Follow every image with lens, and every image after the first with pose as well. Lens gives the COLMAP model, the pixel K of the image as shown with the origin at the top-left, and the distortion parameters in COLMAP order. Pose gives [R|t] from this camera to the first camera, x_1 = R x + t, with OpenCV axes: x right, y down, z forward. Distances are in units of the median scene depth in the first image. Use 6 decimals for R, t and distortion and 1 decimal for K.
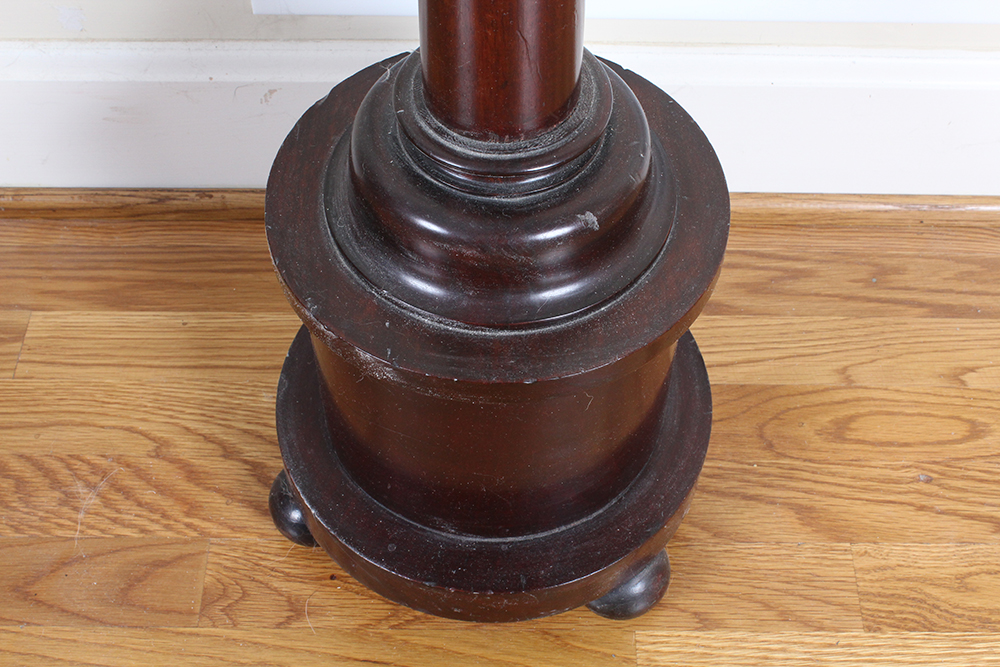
lens RADIAL K [[1429.7, 0, 502.8], [0, 1429.7, 334.6], [0, 0, 1]] dist [-0.009197, 0.000000]
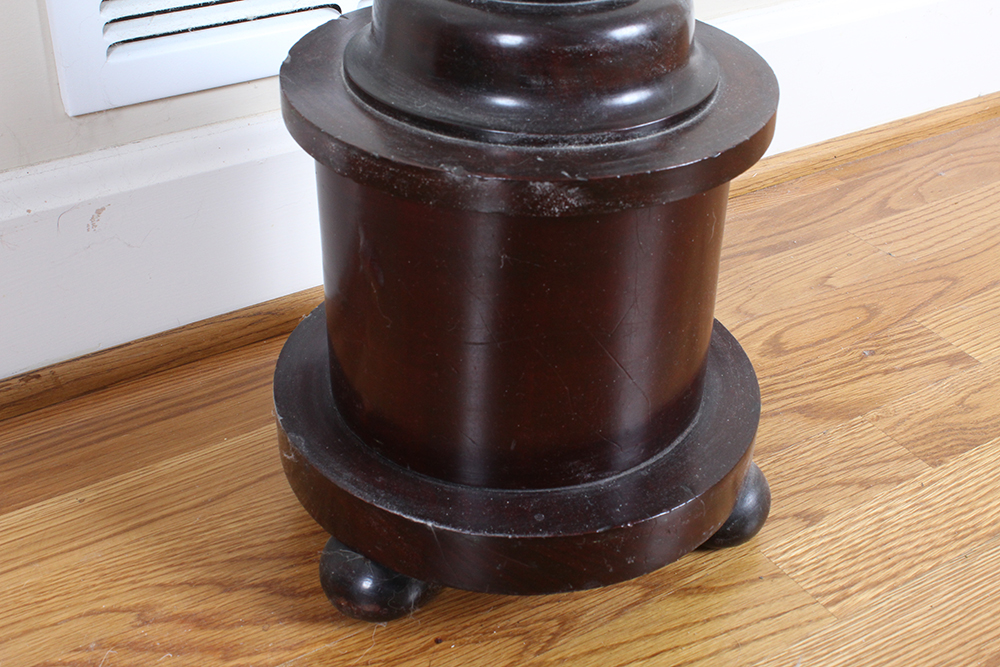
lens RADIAL K [[1340.1, 0, 497.2], [0, 1340.1, 335.3], [0, 0, 1]] dist [-0.028457, 0.000000]
pose [[0.838510, -0.283378, 0.465400, -0.394425], [0.420008, 0.880265, -0.220742, 0.197696], [-0.347122, 0.380566, 0.857132, 0.263807]]
